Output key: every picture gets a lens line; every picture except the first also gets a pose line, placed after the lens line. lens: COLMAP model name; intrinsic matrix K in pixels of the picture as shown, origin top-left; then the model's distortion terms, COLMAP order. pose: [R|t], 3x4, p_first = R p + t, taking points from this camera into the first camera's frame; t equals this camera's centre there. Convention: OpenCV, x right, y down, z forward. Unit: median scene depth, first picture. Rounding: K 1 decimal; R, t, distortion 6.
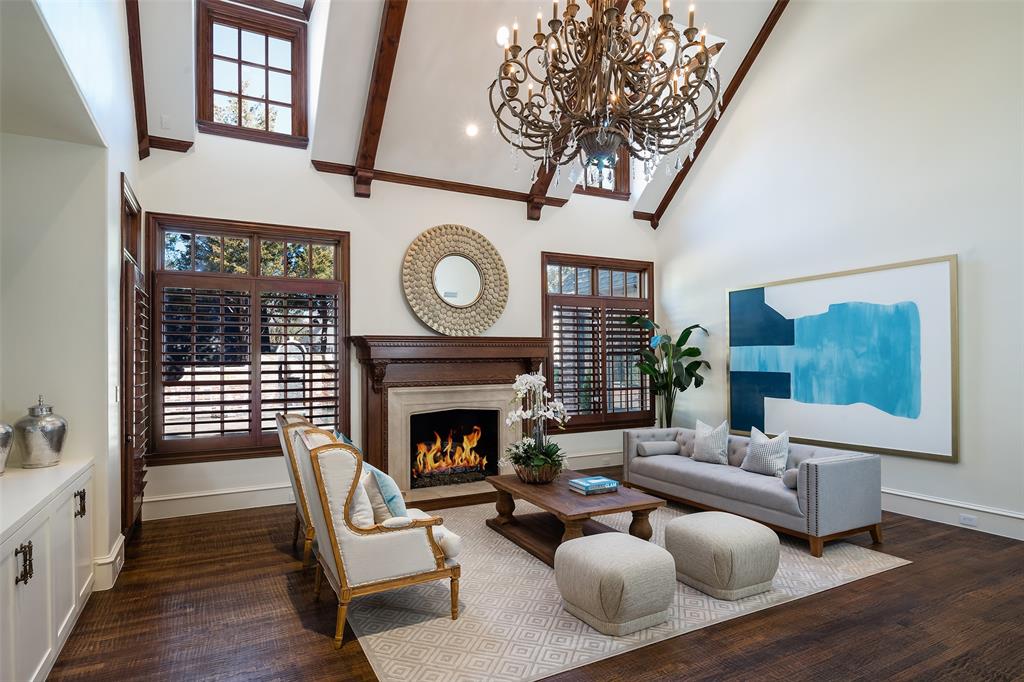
lens RADIAL K [[525.9, 0, 512.0], [0, 525.9, 341.0], [0, 0, 1]] dist [0.003809, 0.000427]
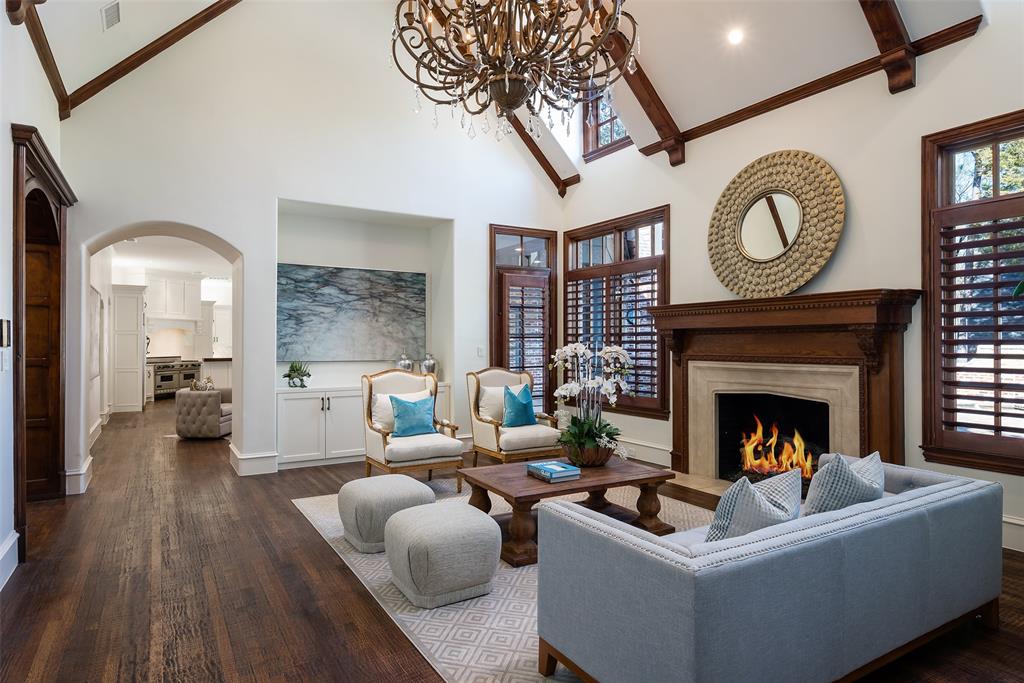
lens RADIAL K [[587.5, 0, 512.9], [0, 587.5, 329.6], [0, 0, 1]] dist [-0.005579, -0.000763]
pose [[0.080873, -0.013947, -0.996627, 0.752409], [0.038100, 0.999215, -0.010891, 0.031761], [0.995996, -0.037091, 0.081341, 0.580126]]
